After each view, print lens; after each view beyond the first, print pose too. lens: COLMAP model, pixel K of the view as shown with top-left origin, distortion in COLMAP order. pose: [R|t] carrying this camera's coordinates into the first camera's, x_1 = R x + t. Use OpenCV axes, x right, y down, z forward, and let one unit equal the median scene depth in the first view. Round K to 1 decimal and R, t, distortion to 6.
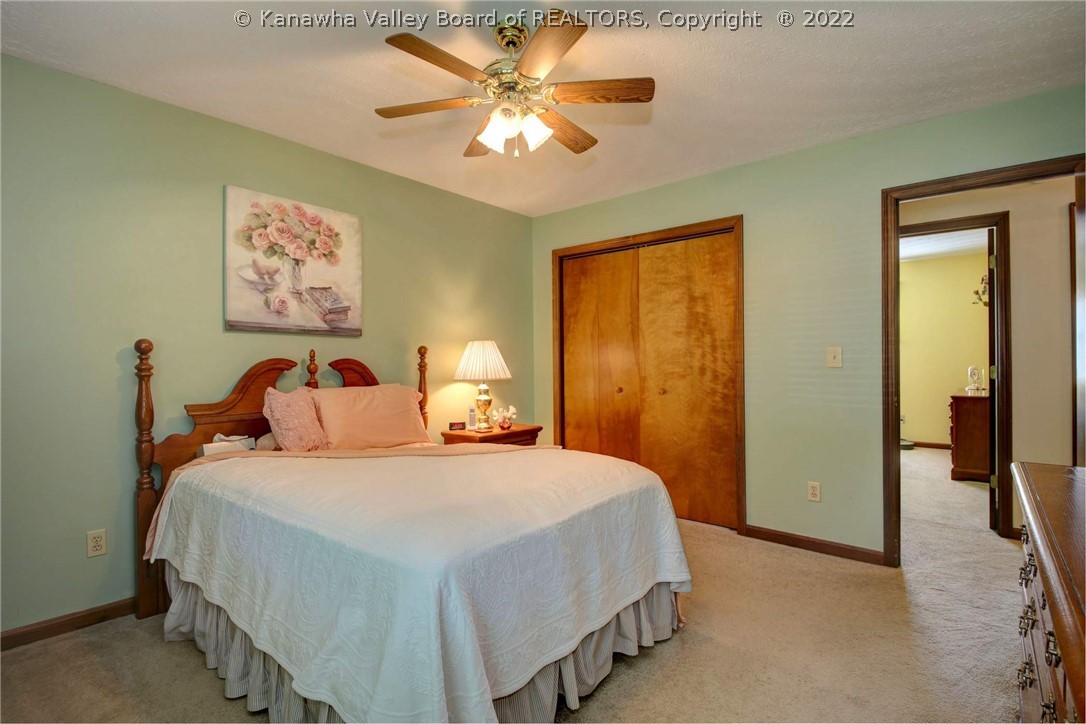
lens RADIAL K [[506.7, 0, 542.3], [0, 506.7, 361.2], [0, 0, 1]] dist [0.002554, -0.000184]
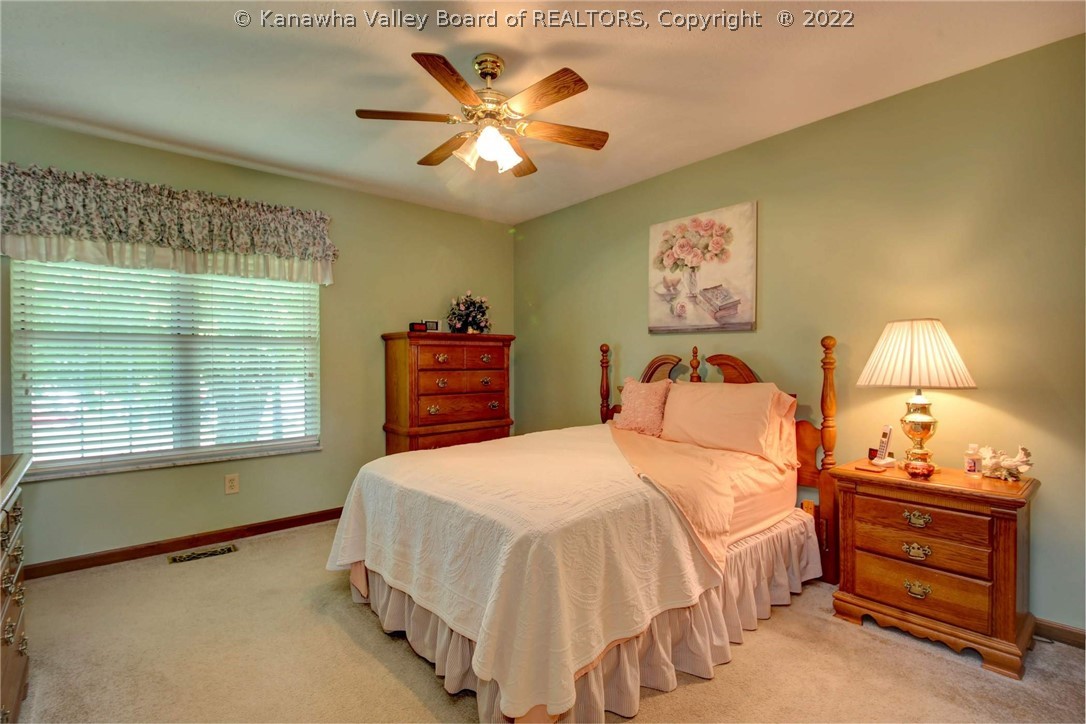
lens RADIAL K [[506.7, 0, 545.3], [0, 506.7, 363.0], [0, 0, 1]] dist [0.002554, -0.000184]
pose [[-0.161934, 0.014315, -0.986698, 0.681022], [0.006829, 0.999887, 0.013385, -0.004086], [0.986778, -0.004571, -0.162013, 0.849334]]
